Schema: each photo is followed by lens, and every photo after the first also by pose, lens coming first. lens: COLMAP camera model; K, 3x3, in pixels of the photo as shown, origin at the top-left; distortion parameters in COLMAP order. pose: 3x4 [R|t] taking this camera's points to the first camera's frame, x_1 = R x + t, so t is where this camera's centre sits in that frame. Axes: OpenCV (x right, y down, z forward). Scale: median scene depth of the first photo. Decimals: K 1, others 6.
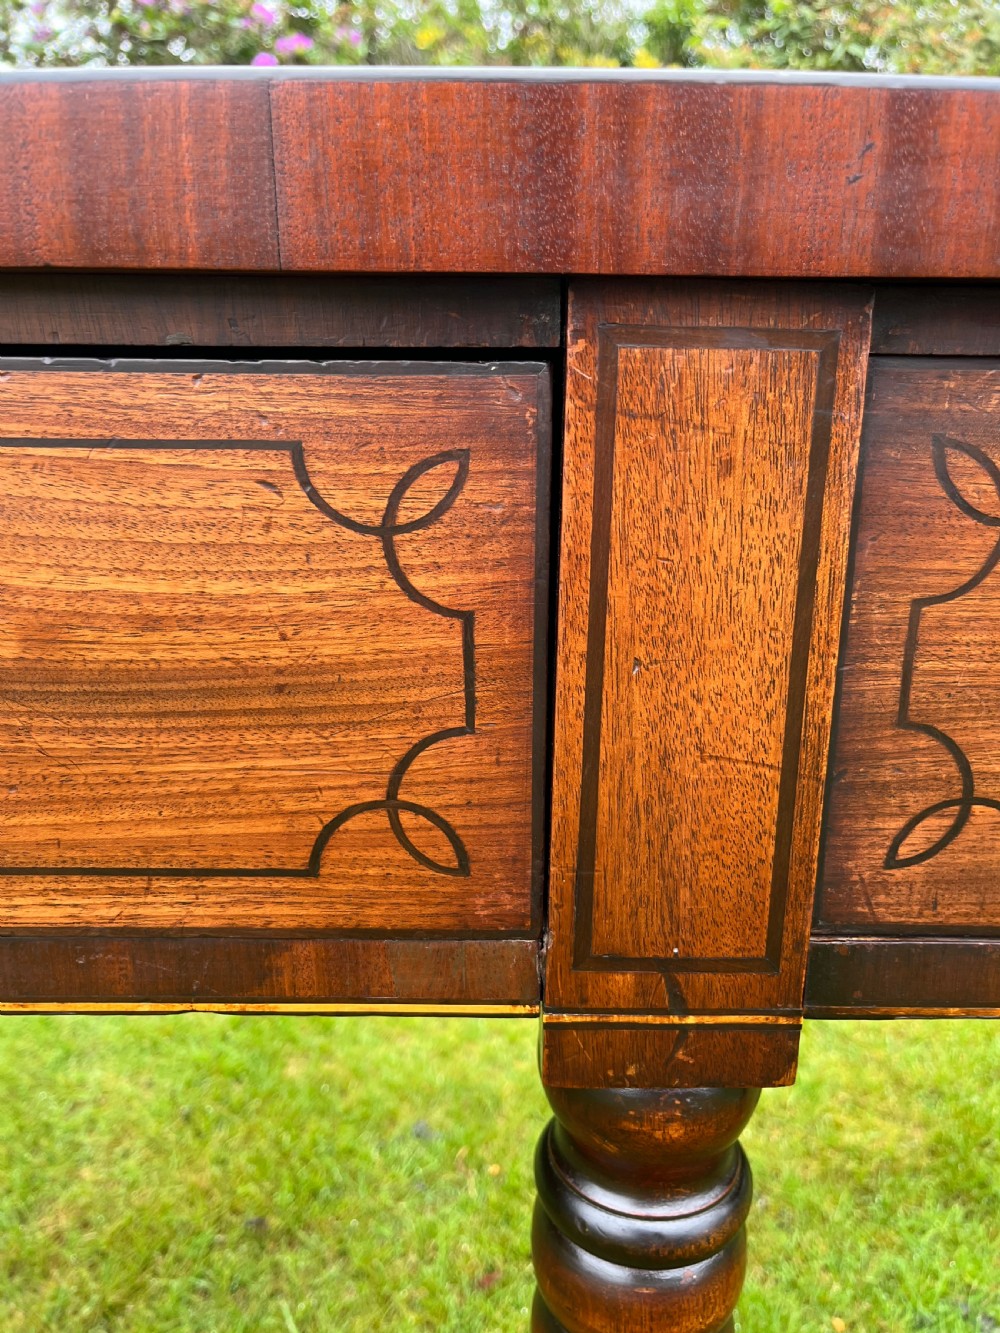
lens RADIAL K [[1006.6, 0, 500.5], [0, 1006.6, 672.2], [0, 0, 1]] dist [0.007035, -0.006427]
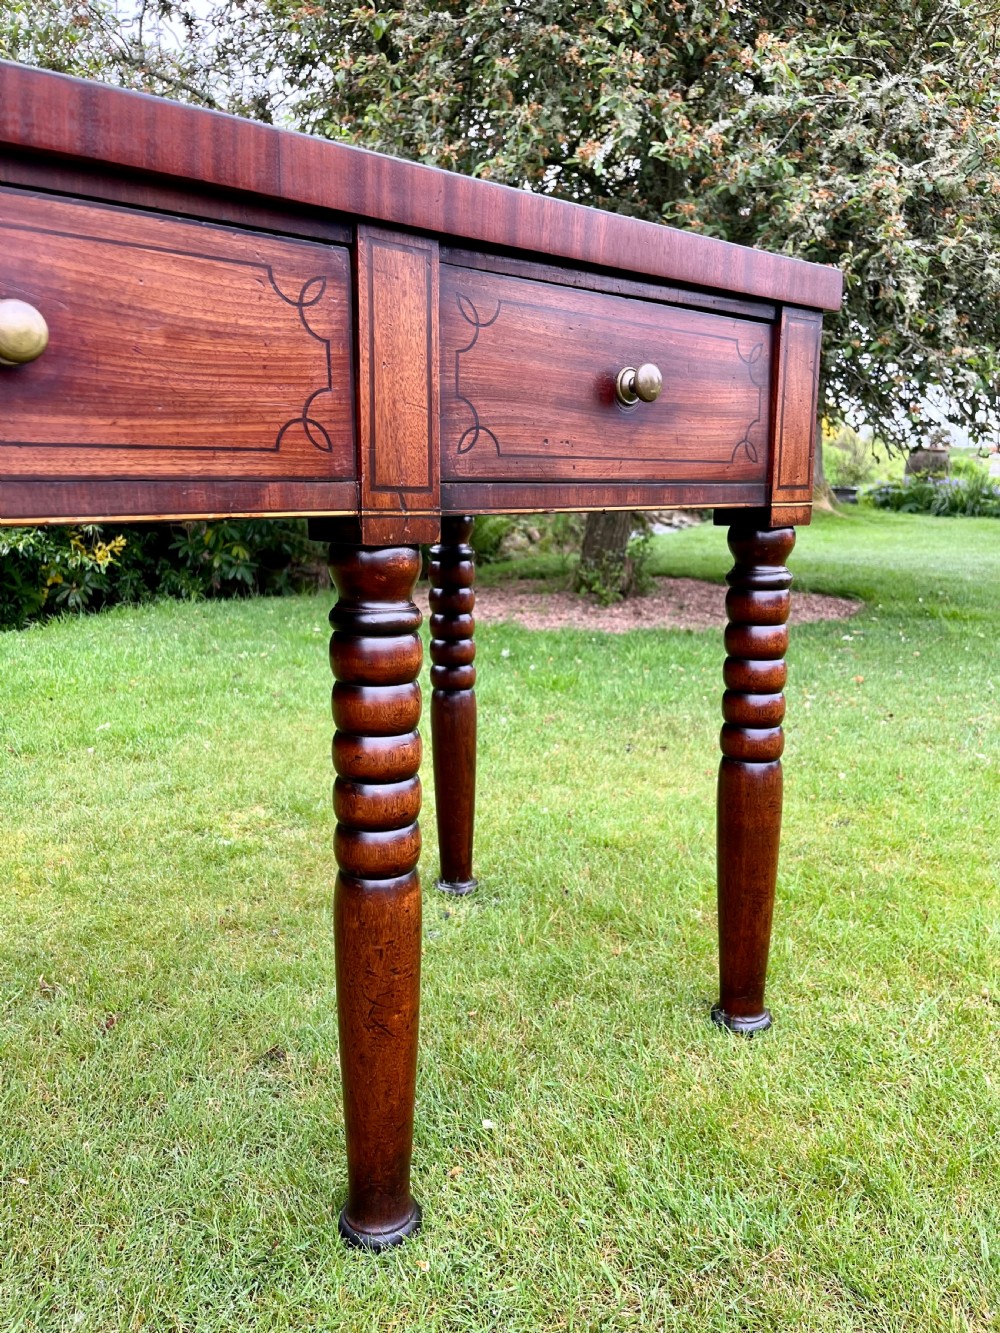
lens RADIAL K [[1006.6, 0, 500.5], [0, 1006.6, 672.2], [0, 0, 1]] dist [0.007035, -0.006427]
pose [[0.747177, -0.136258, 0.650508, -1.494705], [0.171432, 0.985151, 0.009446, 0.829414], [-0.642135, 0.104460, 0.759441, -1.173814]]
